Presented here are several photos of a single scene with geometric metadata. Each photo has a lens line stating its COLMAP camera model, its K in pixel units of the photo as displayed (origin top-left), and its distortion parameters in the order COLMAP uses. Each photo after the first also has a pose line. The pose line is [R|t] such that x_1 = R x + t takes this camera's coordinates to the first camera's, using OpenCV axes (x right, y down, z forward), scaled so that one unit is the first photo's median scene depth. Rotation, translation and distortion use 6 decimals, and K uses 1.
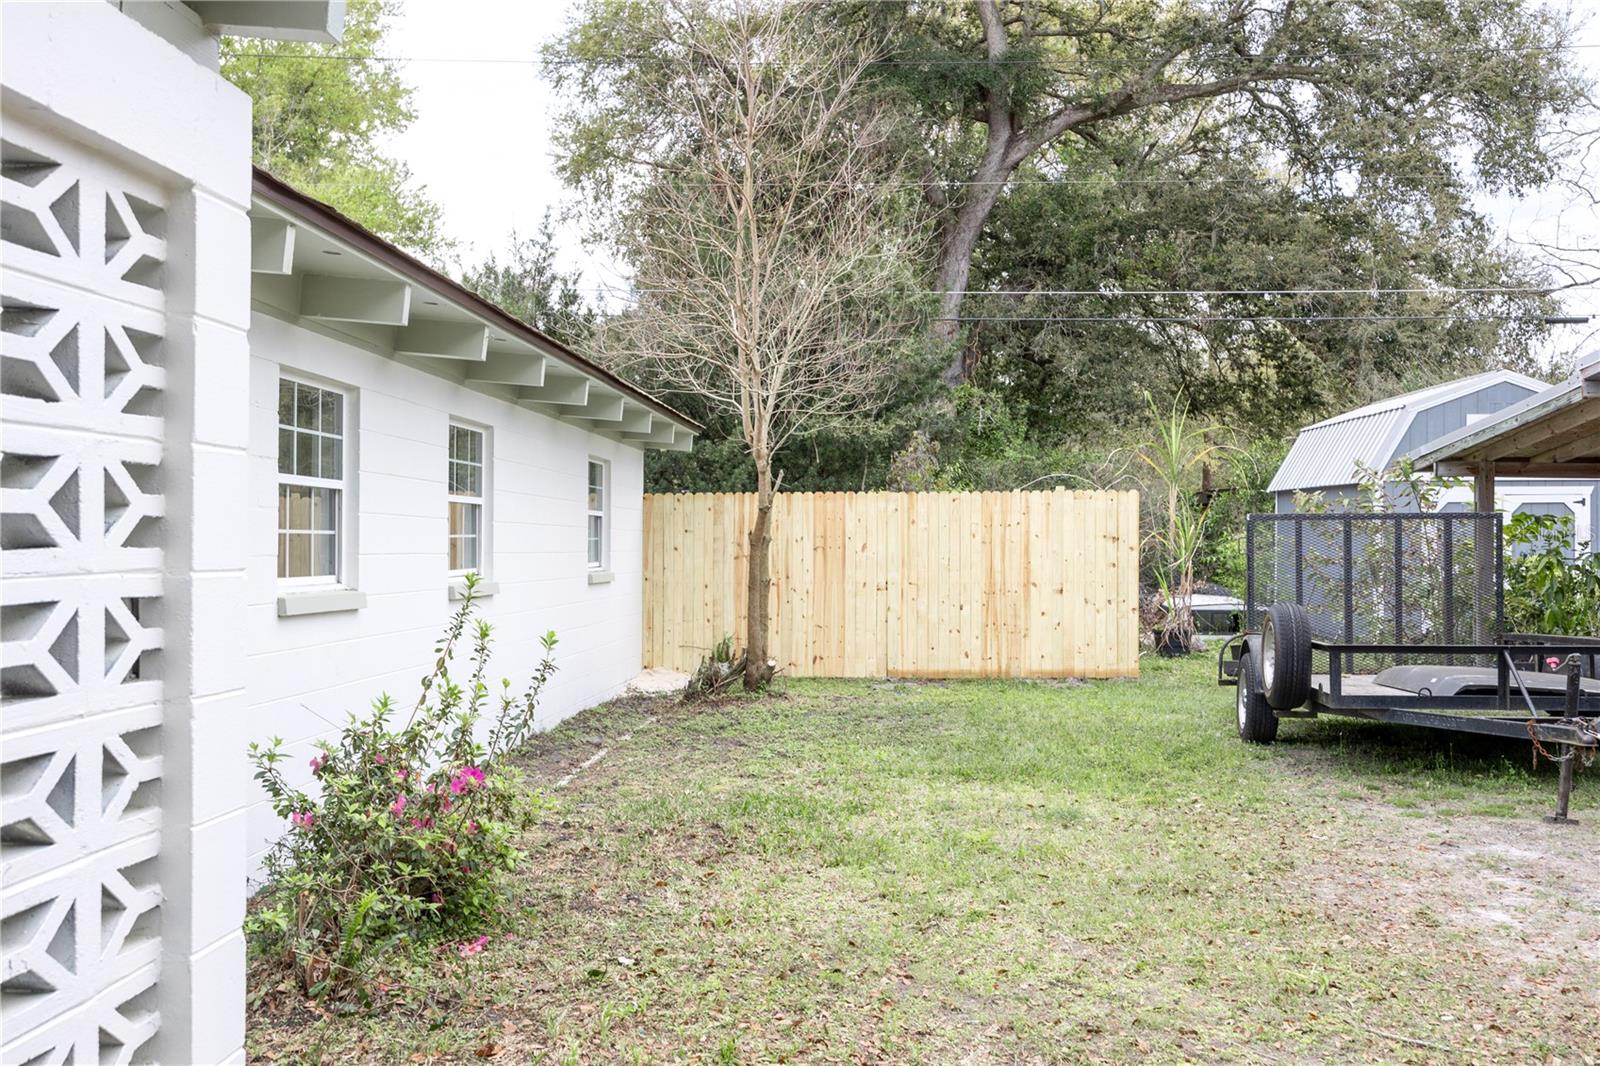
lens RADIAL K [[1534.5, 0, 799.5], [0, 1534.5, 530.8], [0, 0, 1]] dist [-0.003575, 0.000000]
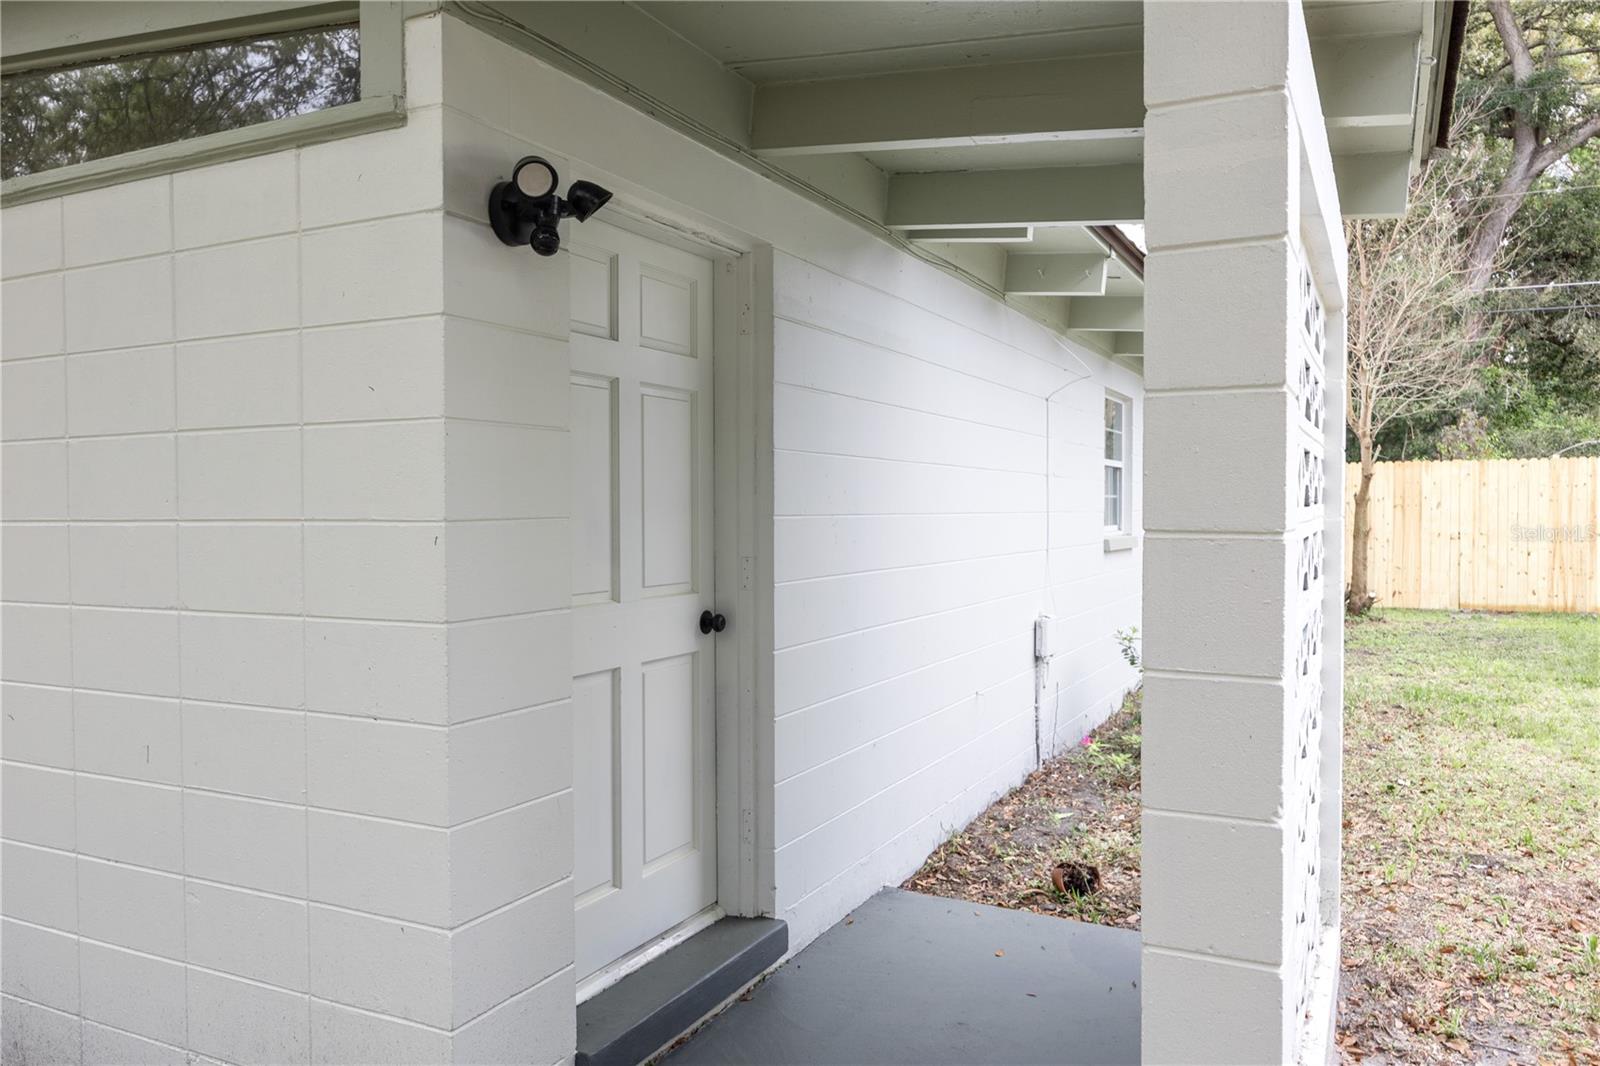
lens RADIAL K [[1183.4, 0, 799.8], [0, 1183.4, 536.5], [0, 0, 1]] dist [0.000911, -0.007408]
pose [[0.924231, 0.005366, -0.381795, -0.070900], [0.008316, 0.999381, 0.034177, -0.000910], [0.381742, -0.034763, 0.923615, -0.089665]]
